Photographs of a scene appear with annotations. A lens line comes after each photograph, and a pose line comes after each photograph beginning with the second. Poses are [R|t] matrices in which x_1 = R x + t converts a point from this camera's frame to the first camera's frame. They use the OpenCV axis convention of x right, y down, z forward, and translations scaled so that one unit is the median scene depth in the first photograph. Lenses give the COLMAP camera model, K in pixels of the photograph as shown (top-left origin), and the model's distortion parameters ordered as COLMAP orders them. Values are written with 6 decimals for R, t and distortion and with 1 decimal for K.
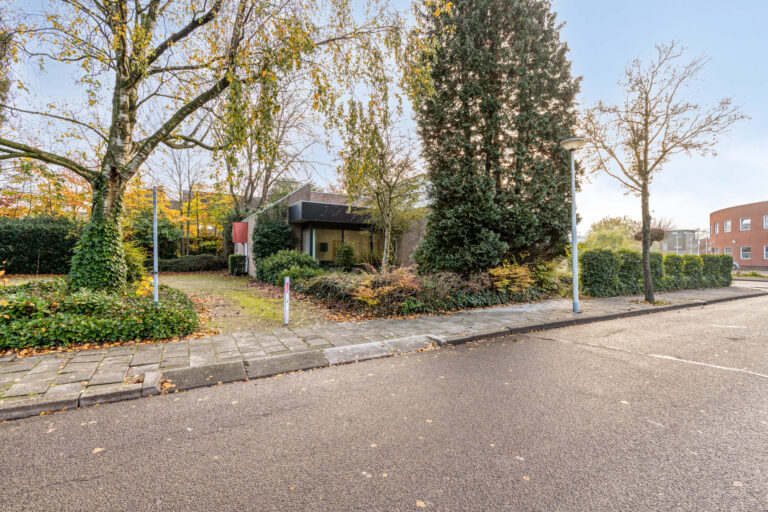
lens RADIAL K [[365.1, 0, 384.4], [0, 365.1, 255.8], [0, 0, 1]] dist [0.000386, 0.000048]
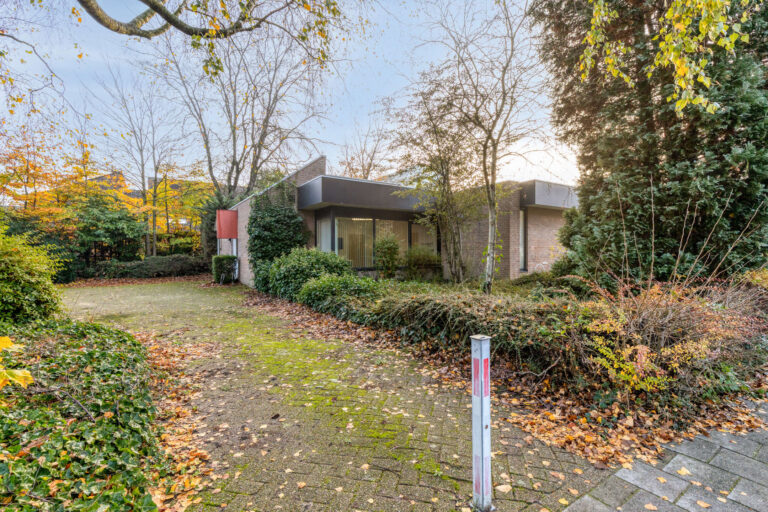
lens RADIAL K [[365.1, 0, 383.2], [0, 365.1, 257.0], [0, 0, 1]] dist [0.000386, 0.000048]
pose [[0.998209, -0.014630, 0.058011, -0.113357], [0.013894, 0.999818, 0.013078, -0.003596], [-0.058191, -0.012248, 0.998230, 0.225883]]
